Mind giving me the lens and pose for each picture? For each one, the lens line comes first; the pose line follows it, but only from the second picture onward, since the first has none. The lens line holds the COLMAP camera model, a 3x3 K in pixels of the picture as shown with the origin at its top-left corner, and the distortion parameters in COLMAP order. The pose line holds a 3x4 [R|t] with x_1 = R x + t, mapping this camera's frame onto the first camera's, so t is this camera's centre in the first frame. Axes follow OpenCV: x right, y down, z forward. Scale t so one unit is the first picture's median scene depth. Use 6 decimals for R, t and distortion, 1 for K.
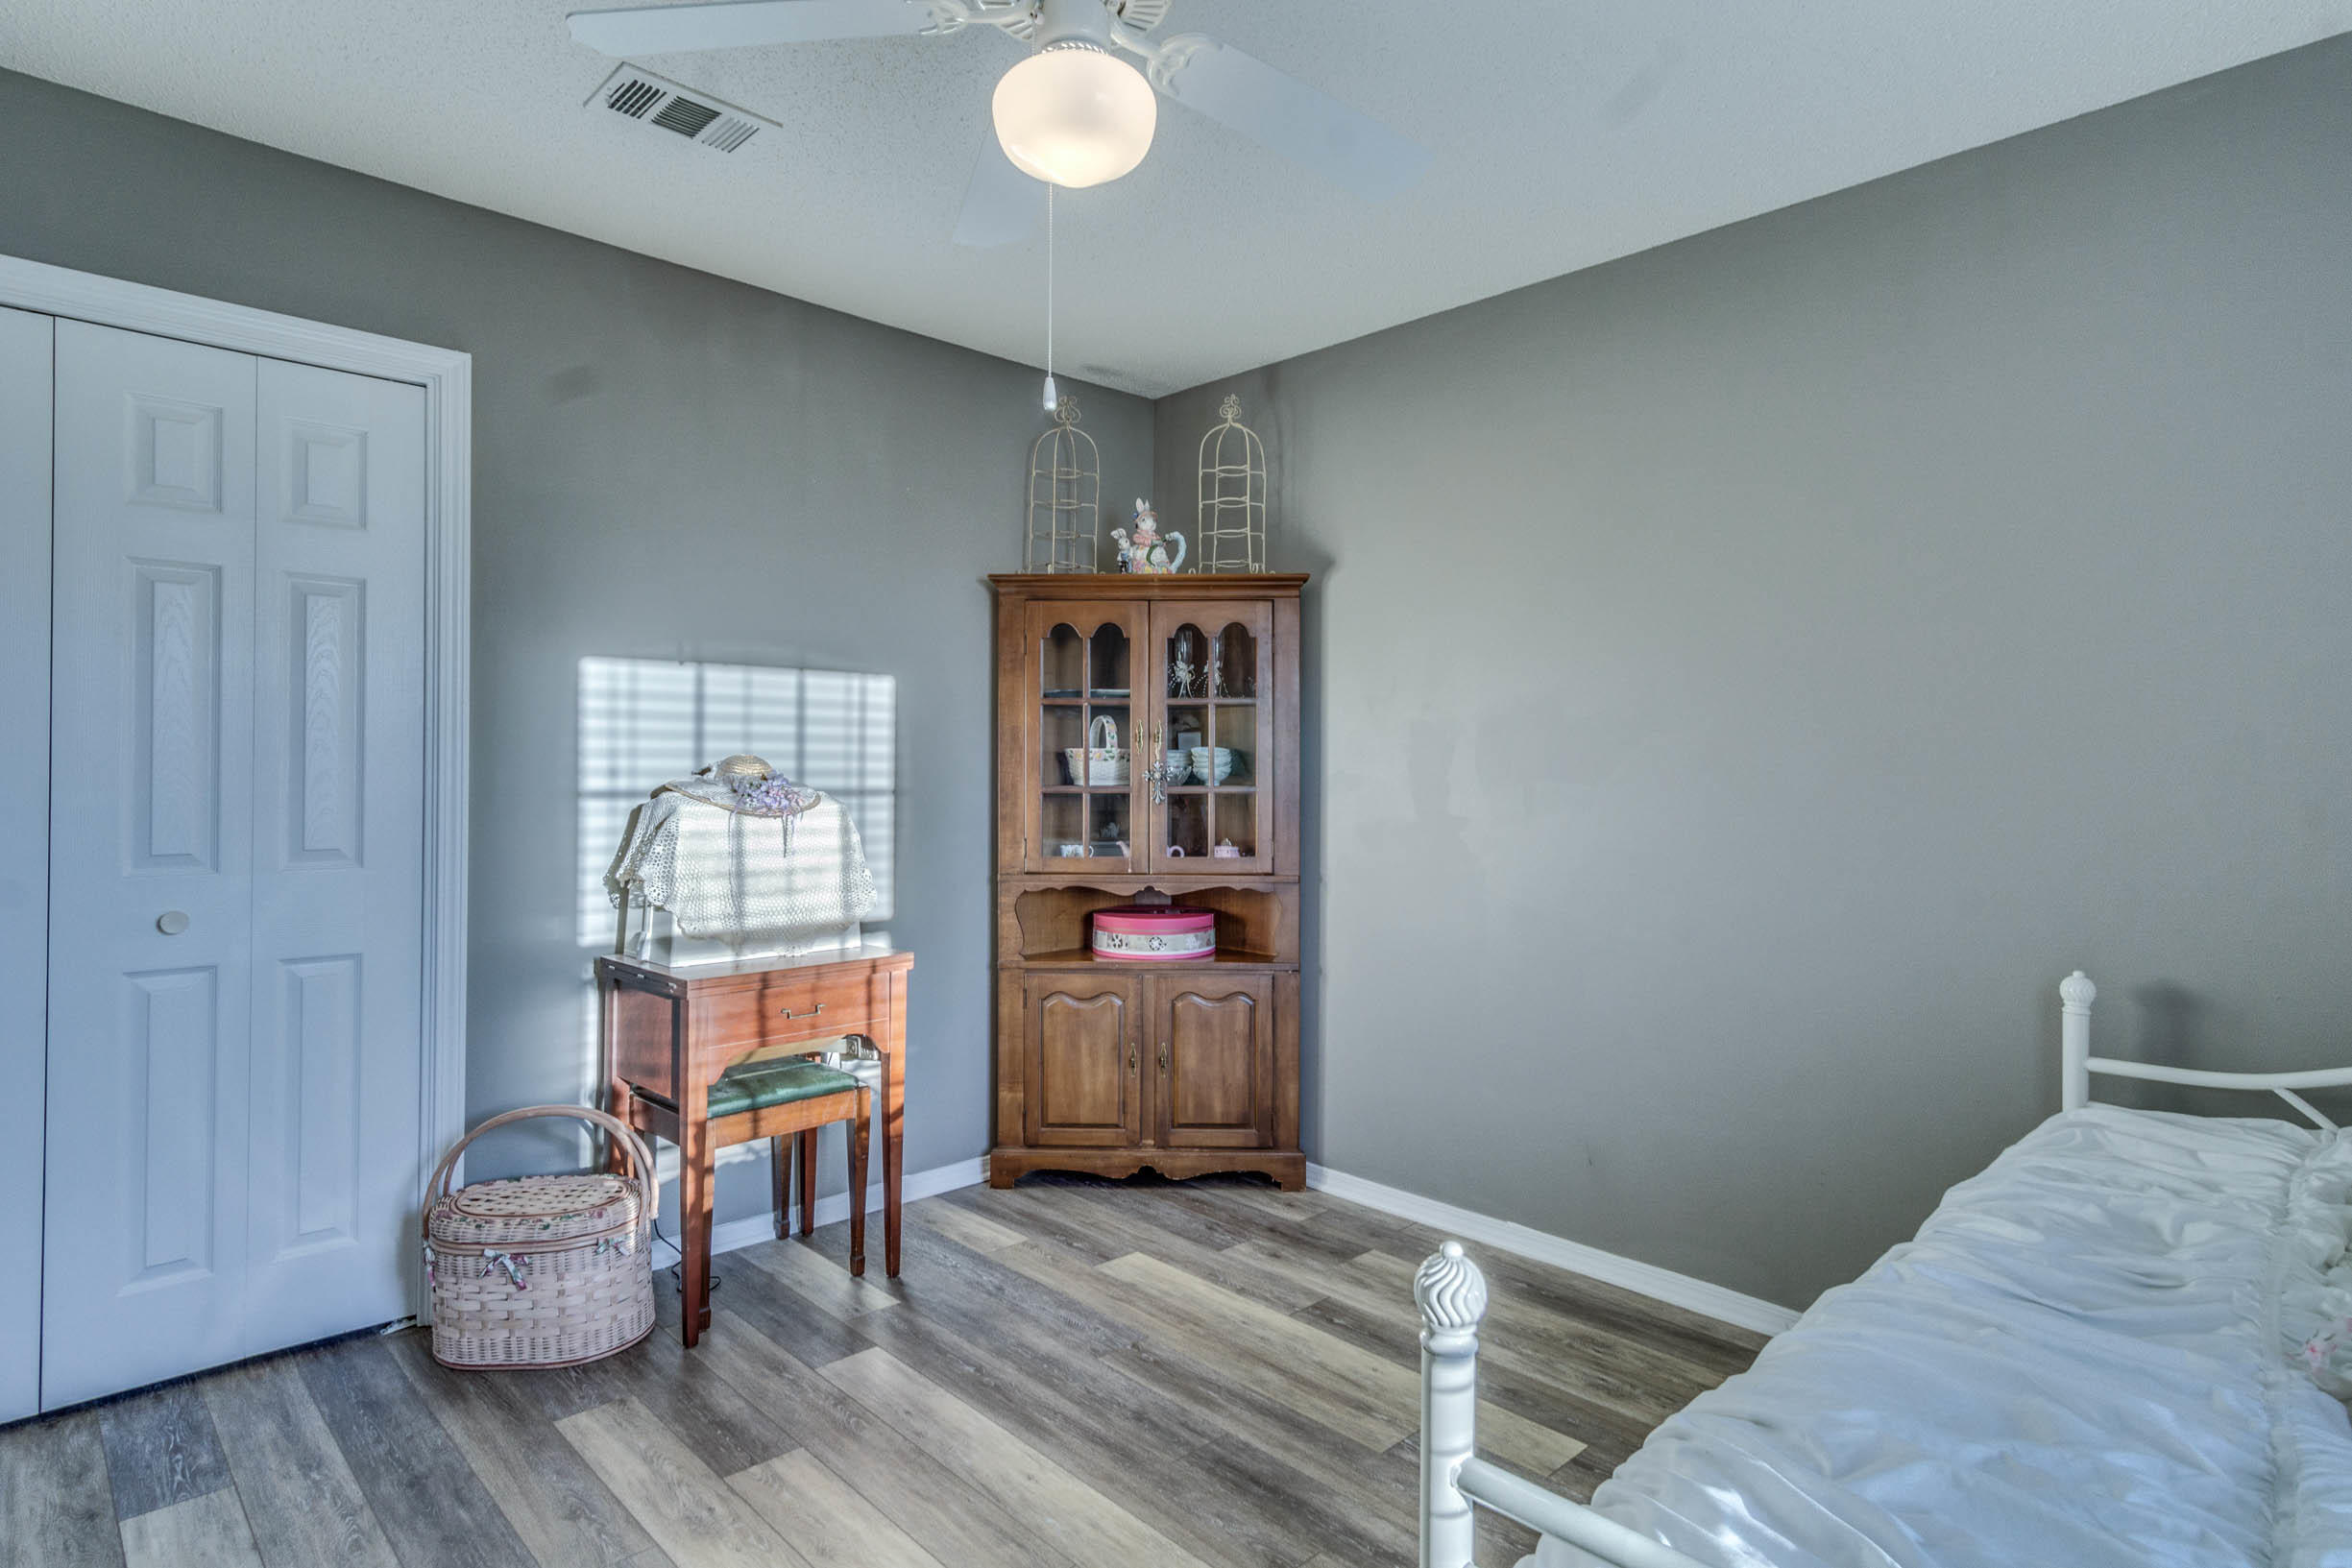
lens RADIAL K [[1244.0, 0, 1174.1], [0, 1244.0, 773.7], [0, 0, 1]] dist [0.005400, 0.000493]
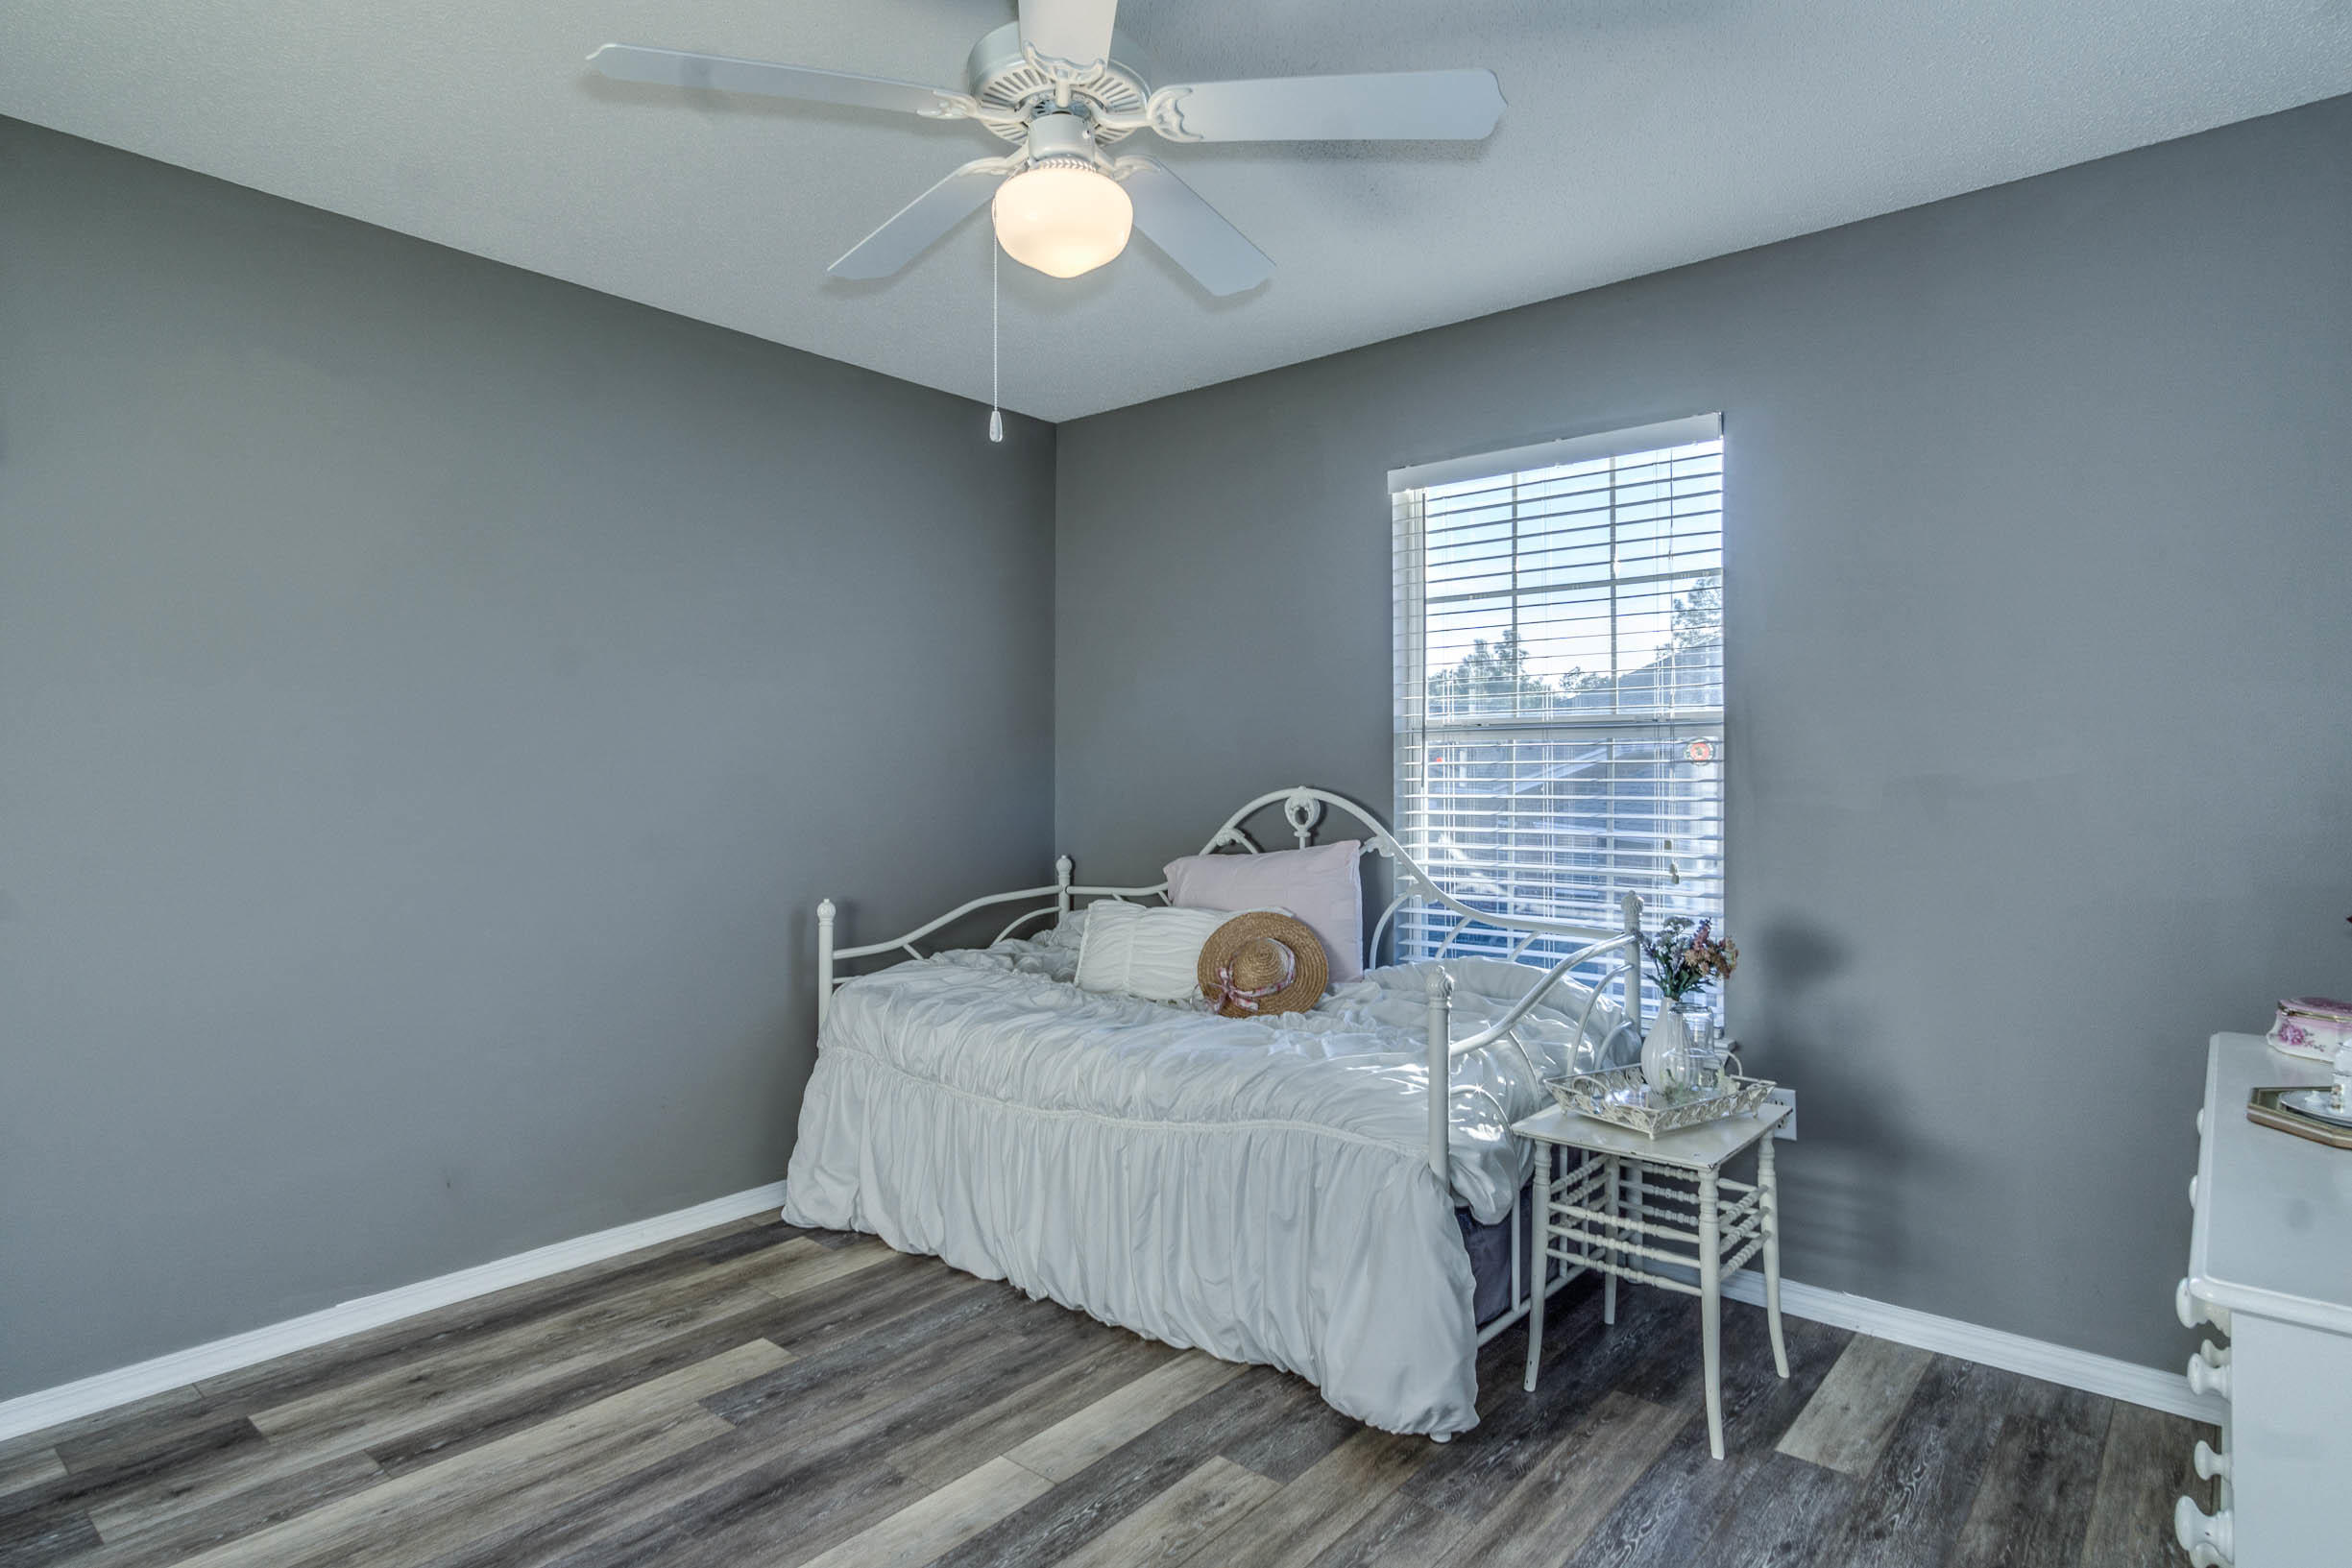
lens RADIAL K [[1244.0, 0, 1174.2], [0, 1244.0, 777.2], [0, 0, 1]] dist [0.005400, 0.000493]
pose [[-0.102036, -0.011243, 0.994717, -0.804418], [0.003580, 0.999925, 0.011670, -0.011318], [-0.994774, 0.004752, -0.101989, 0.653533]]
